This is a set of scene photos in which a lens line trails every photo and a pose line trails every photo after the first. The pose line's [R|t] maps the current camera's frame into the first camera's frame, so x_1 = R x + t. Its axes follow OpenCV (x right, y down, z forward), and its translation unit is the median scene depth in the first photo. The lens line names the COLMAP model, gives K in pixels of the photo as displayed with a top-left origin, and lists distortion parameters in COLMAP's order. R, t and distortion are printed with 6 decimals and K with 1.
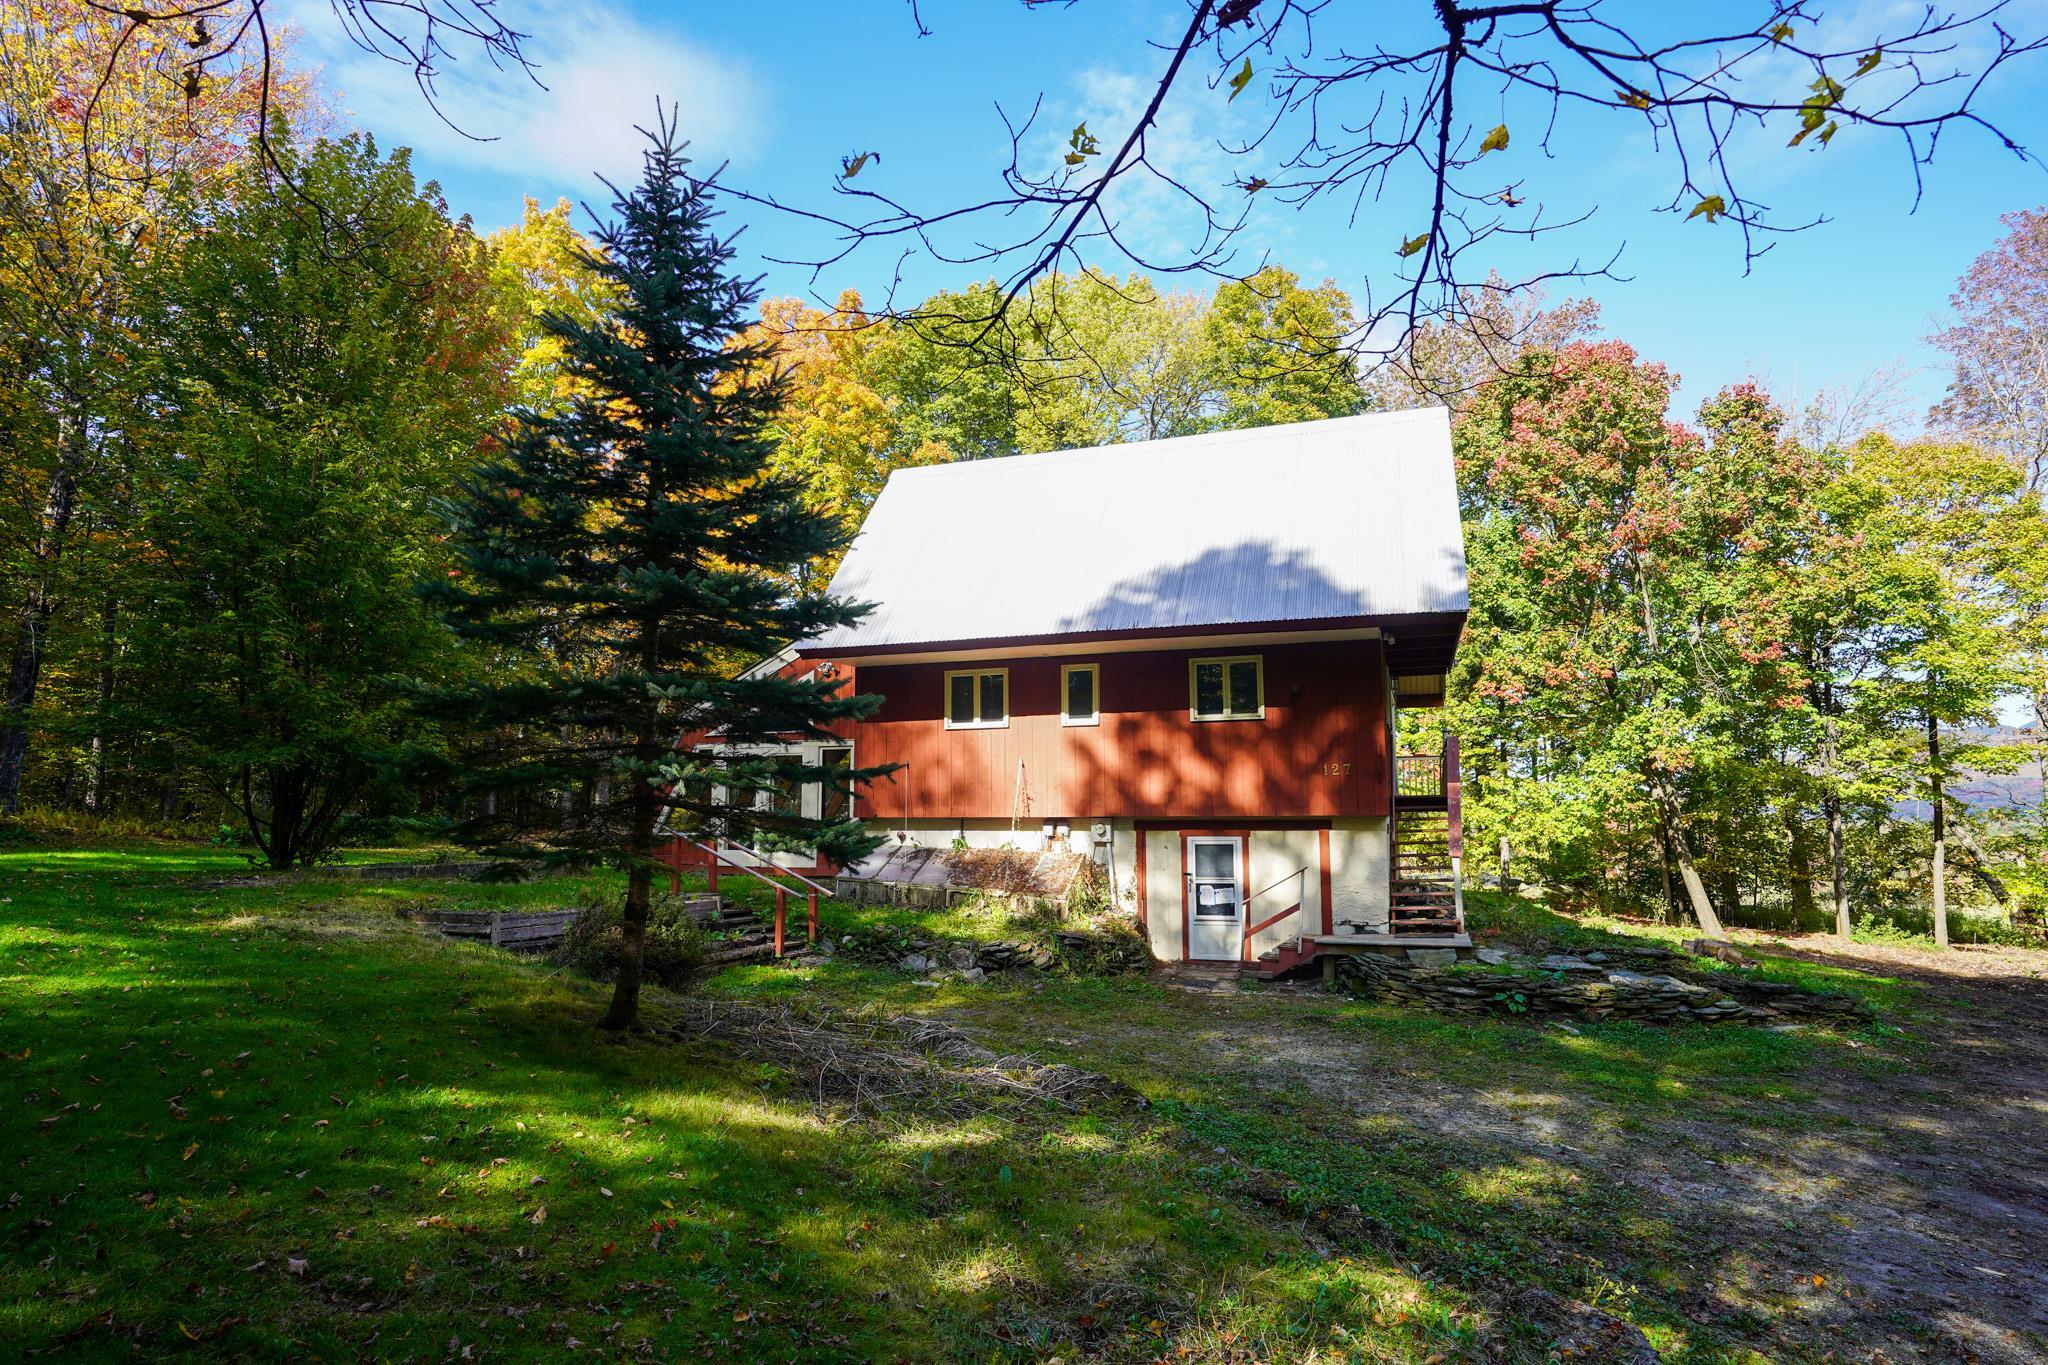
lens RADIAL K [[1074.6, 0, 1028.0], [0, 1074.6, 685.9], [0, 0, 1]] dist [-0.045228, 0.021842]
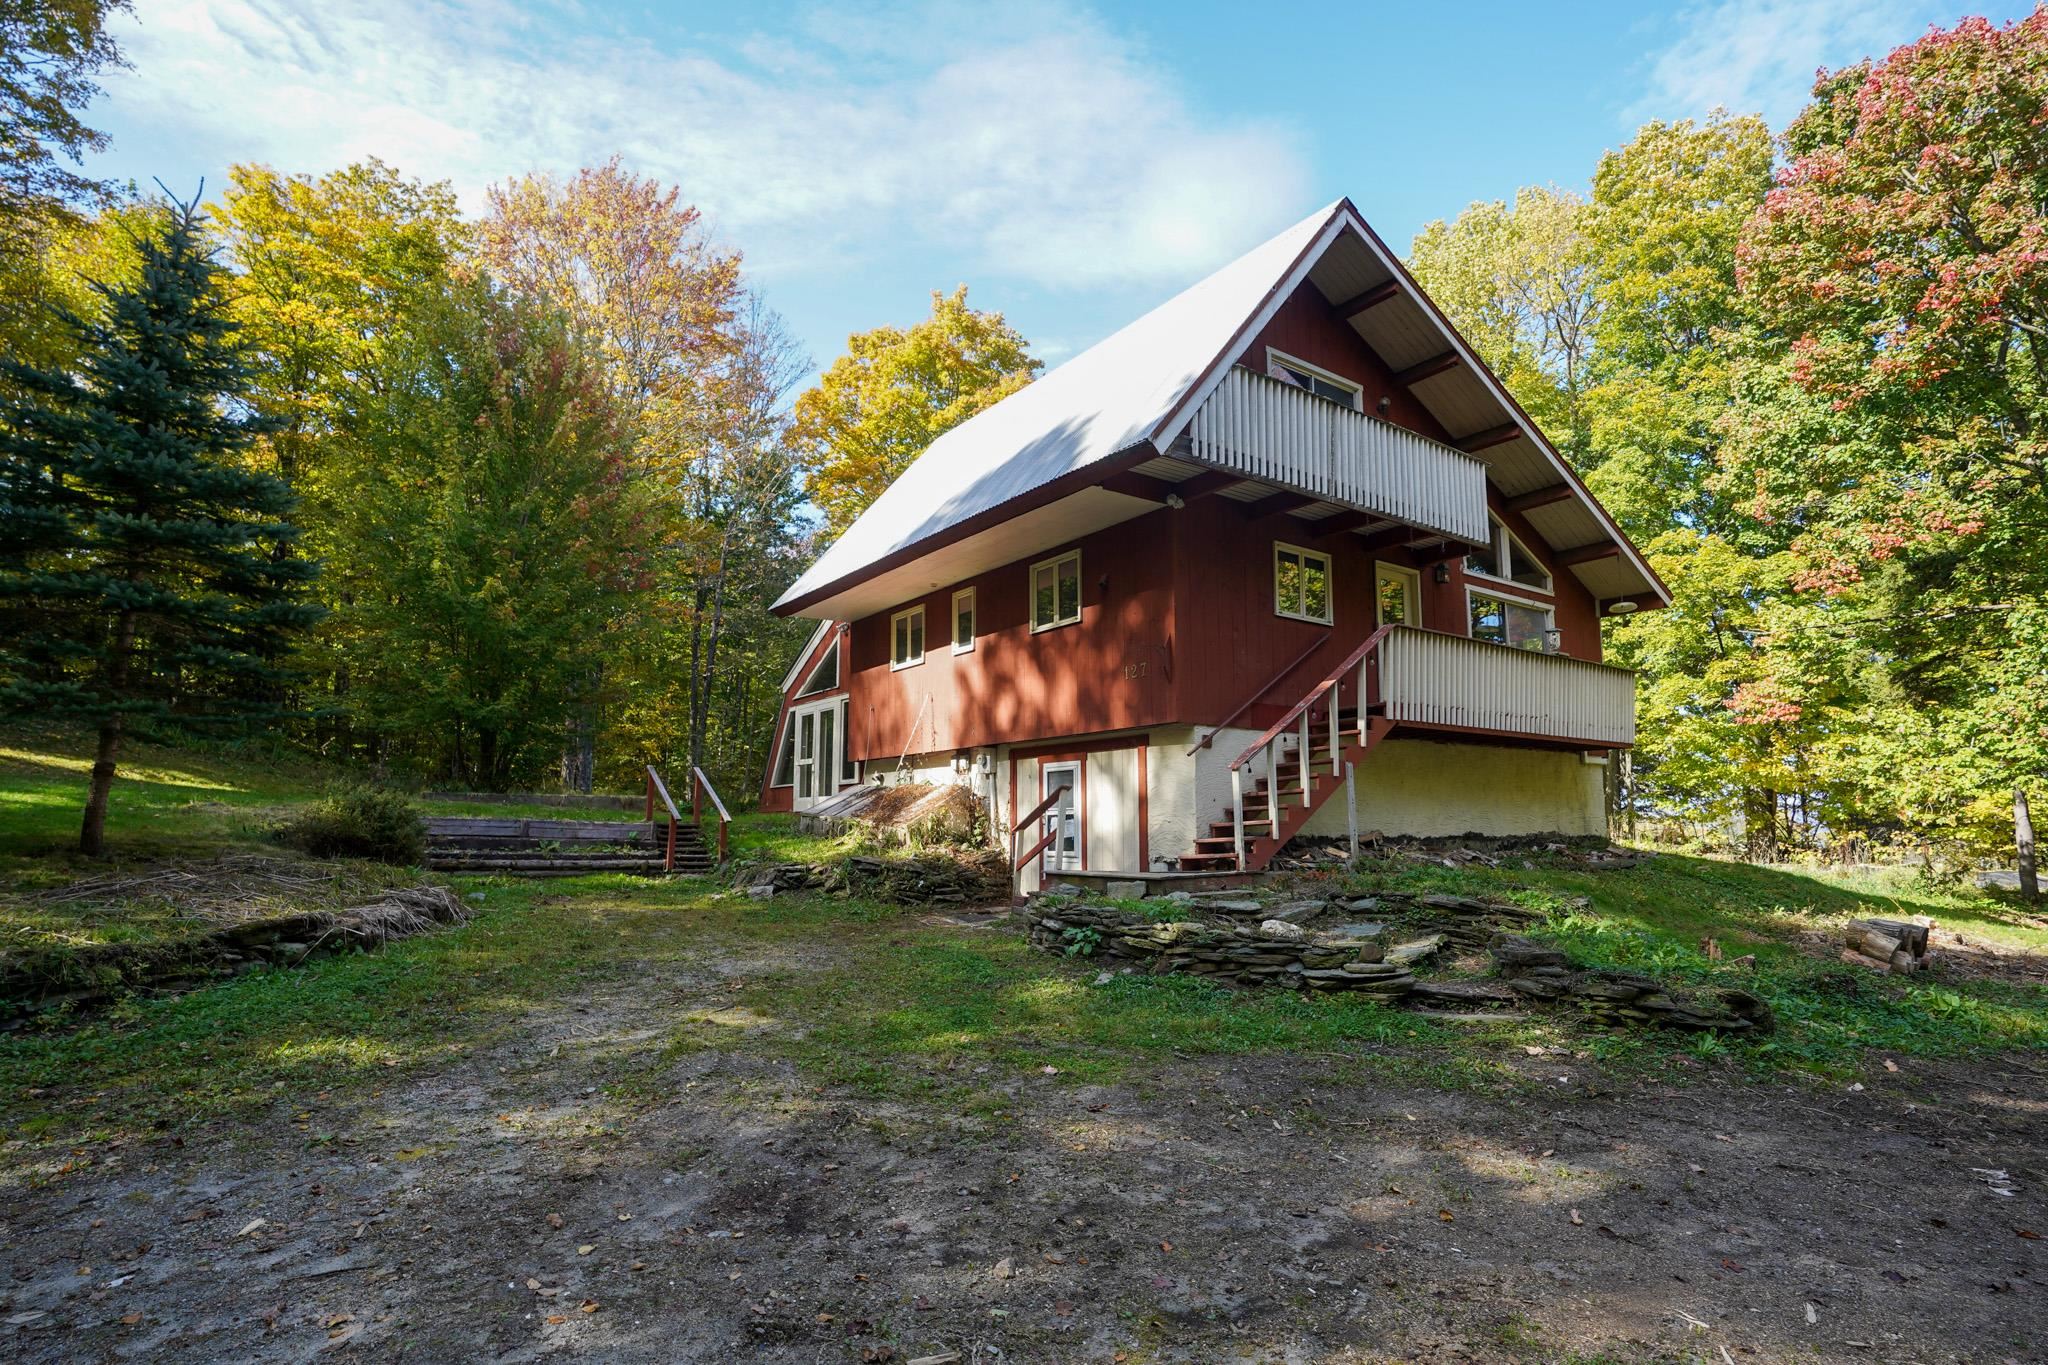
lens RADIAL K [[1017.2, 0, 1036.7], [0, 1017.2, 695.0], [0, 0, 1]] dist [-0.065737, 0.031815]
pose [[0.821580, -0.069493, -0.565841, 0.630937], [0.063114, 0.997529, -0.030872, 0.109401], [0.566589, -0.010349, 0.823936, 0.298797]]
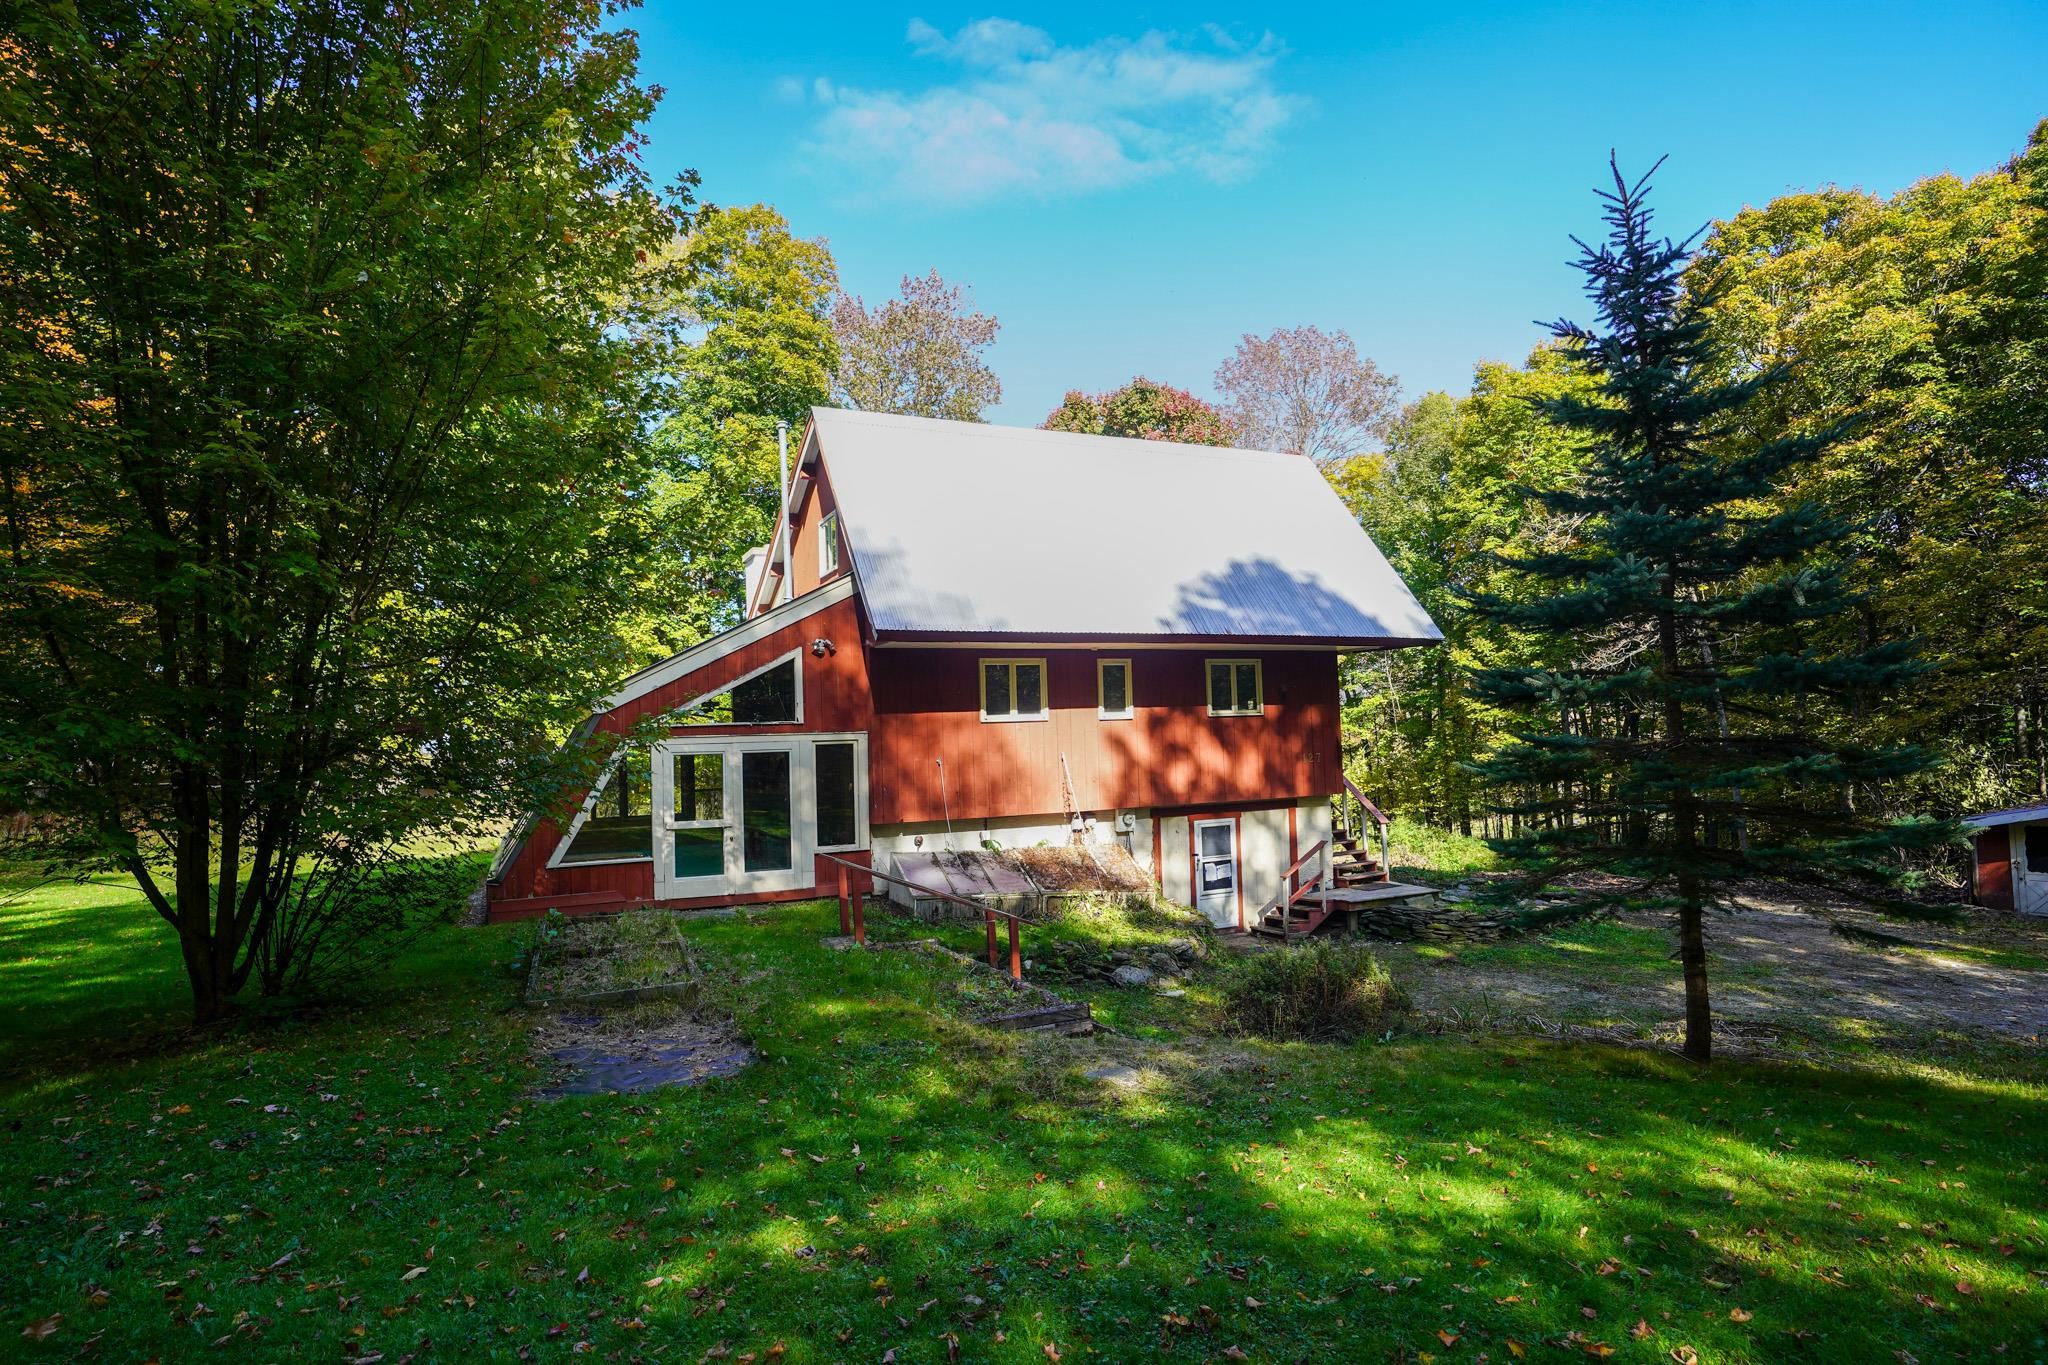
lens RADIAL K [[1075.4, 0, 1024.0], [0, 1075.4, 682.5], [0, 0, 1]] dist [-0.044755, 0.021513]
pose [[0.727727, 0.015240, 0.685697, -0.734242], [-0.049723, 0.998295, 0.030584, -0.025387], [-0.684062, -0.056352, 0.727244, 0.330583]]
